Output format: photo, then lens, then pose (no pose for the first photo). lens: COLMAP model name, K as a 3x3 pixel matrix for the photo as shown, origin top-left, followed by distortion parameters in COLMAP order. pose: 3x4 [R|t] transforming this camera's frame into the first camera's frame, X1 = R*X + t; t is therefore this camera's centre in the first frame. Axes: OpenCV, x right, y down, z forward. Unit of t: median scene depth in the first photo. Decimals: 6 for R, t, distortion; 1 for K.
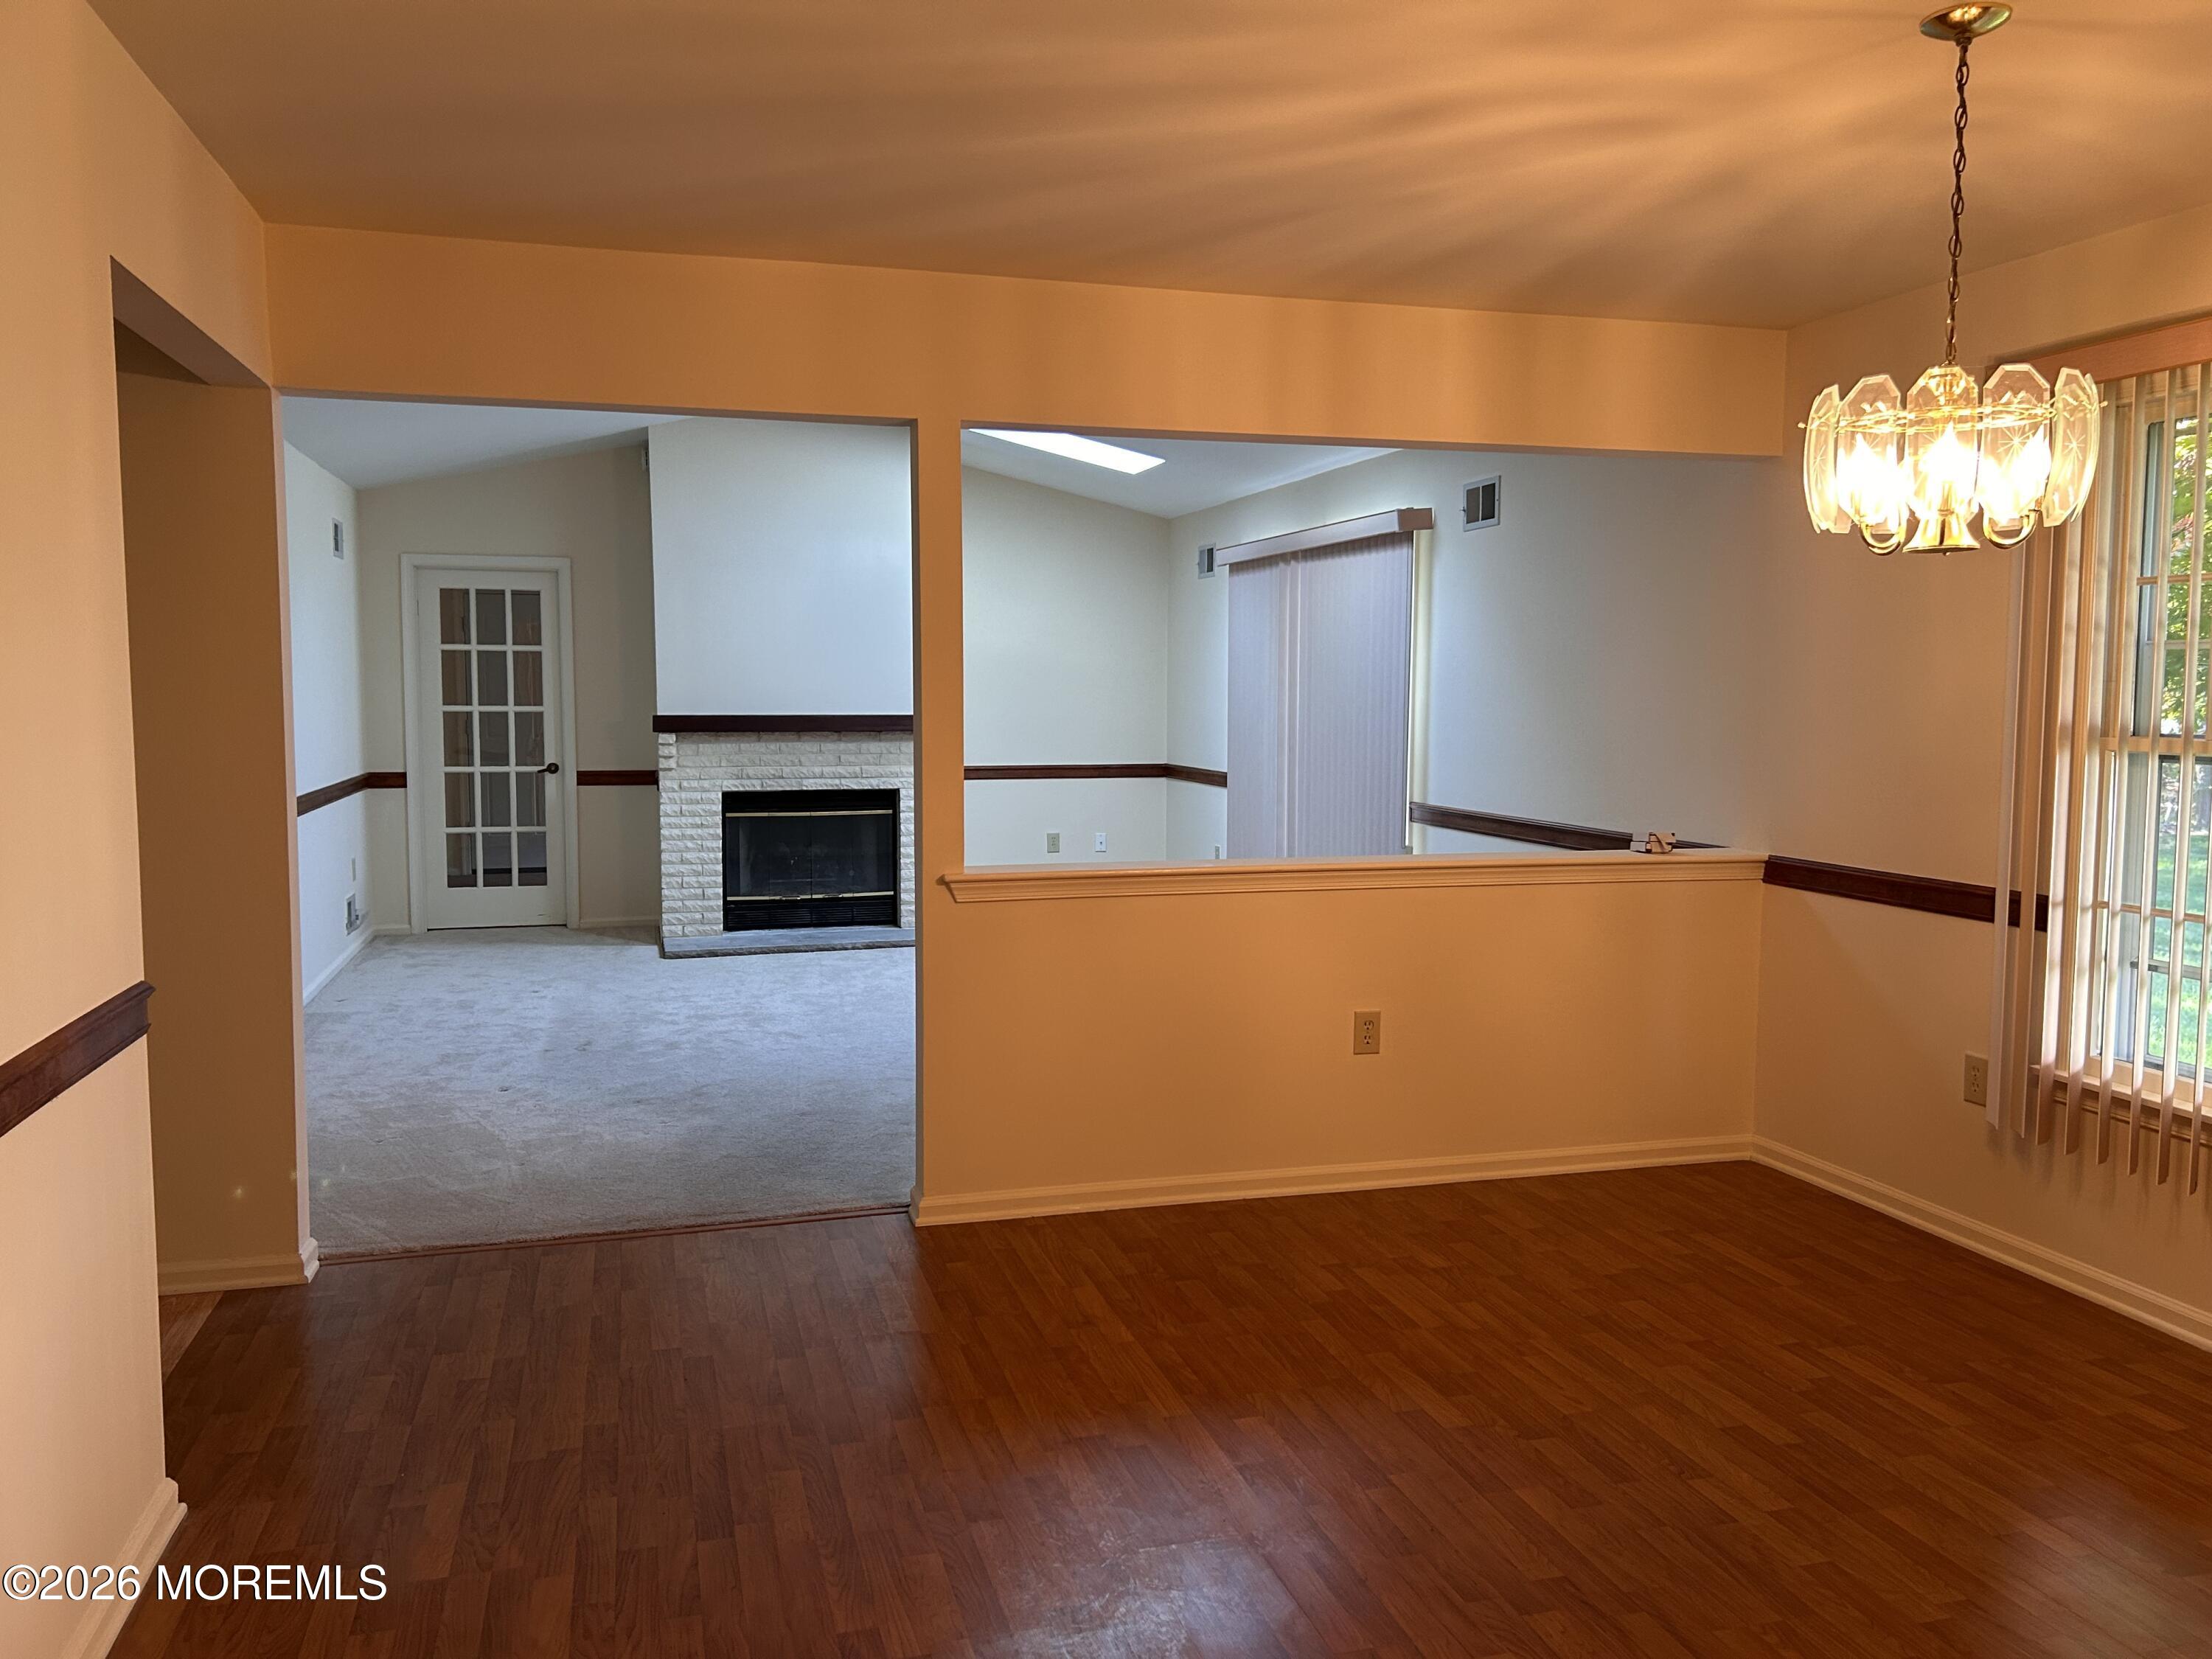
lens RADIAL K [[1702.0, 0, 1075.7], [0, 1702.0, 840.3], [0, 0, 1]] dist [0.099125, -0.123979]
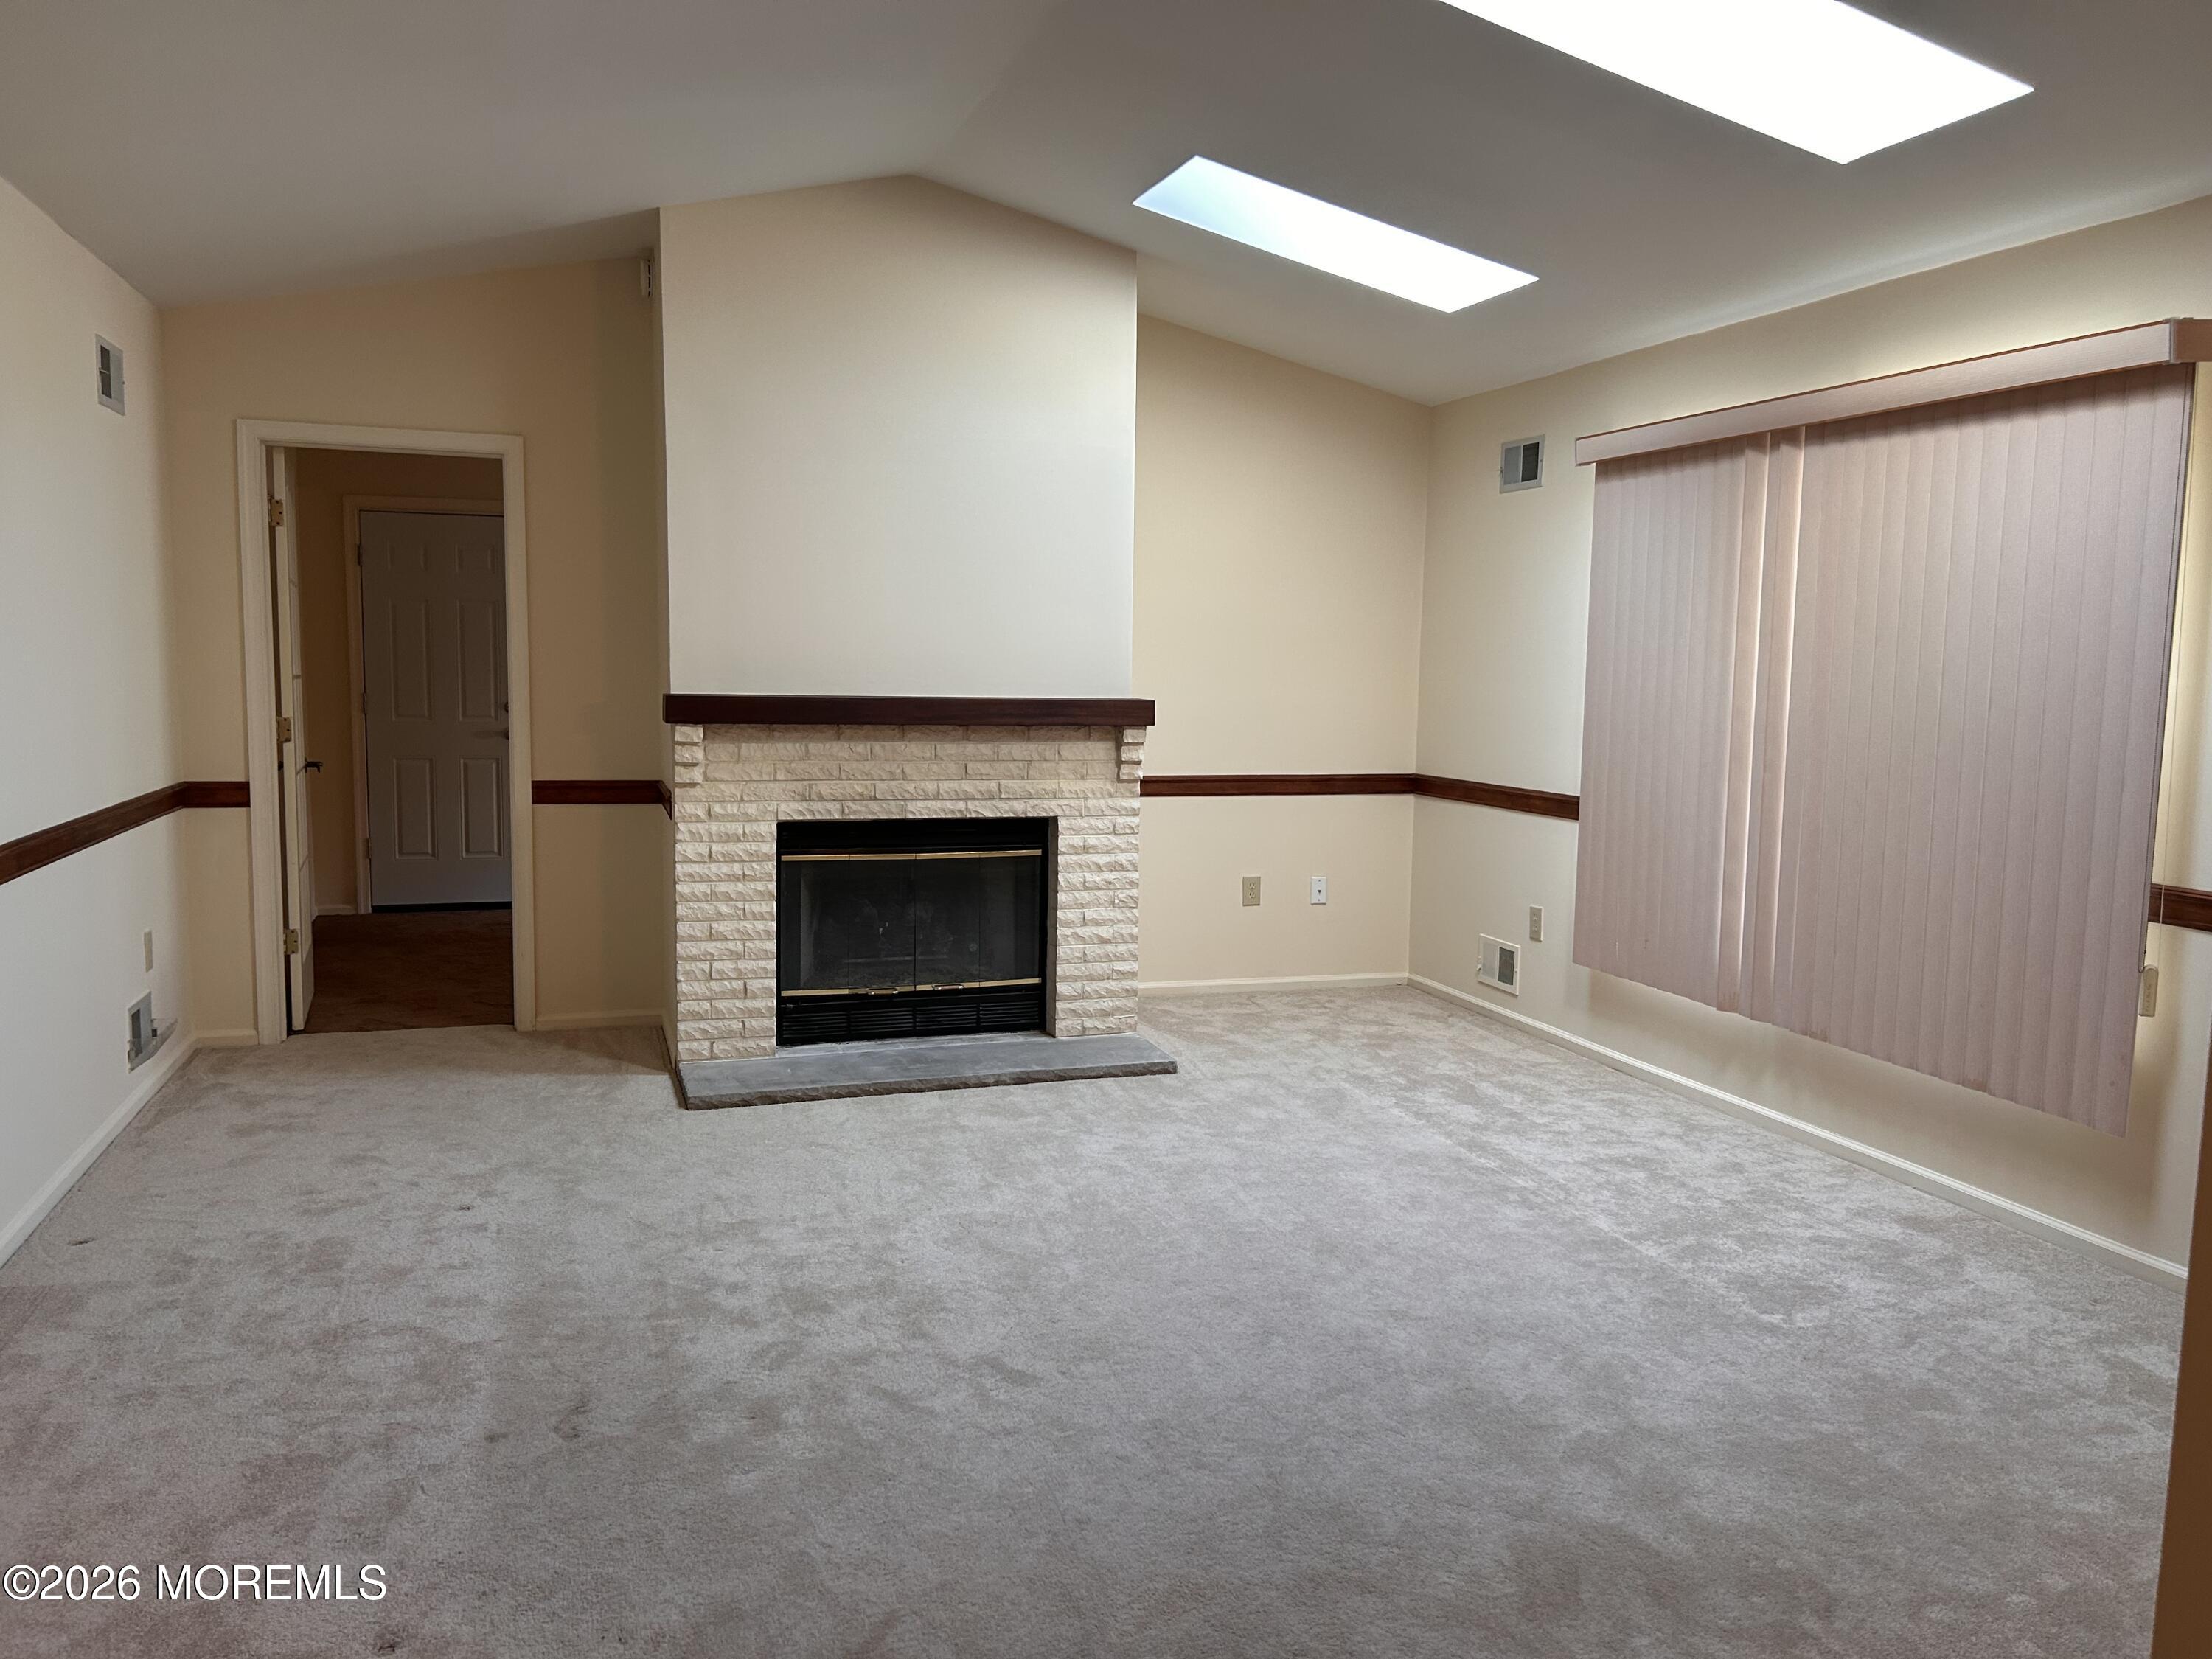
lens RADIAL K [[1689.8, 0, 1102.9], [0, 1689.8, 847.4], [0, 0, 1]] dist [0.051551, -0.011590]
pose [[0.998374, 0.009134, 0.056260, -0.125036], [-0.010335, 0.999724, 0.021103, -0.033167], [-0.056052, -0.021650, 0.998193, 0.391650]]
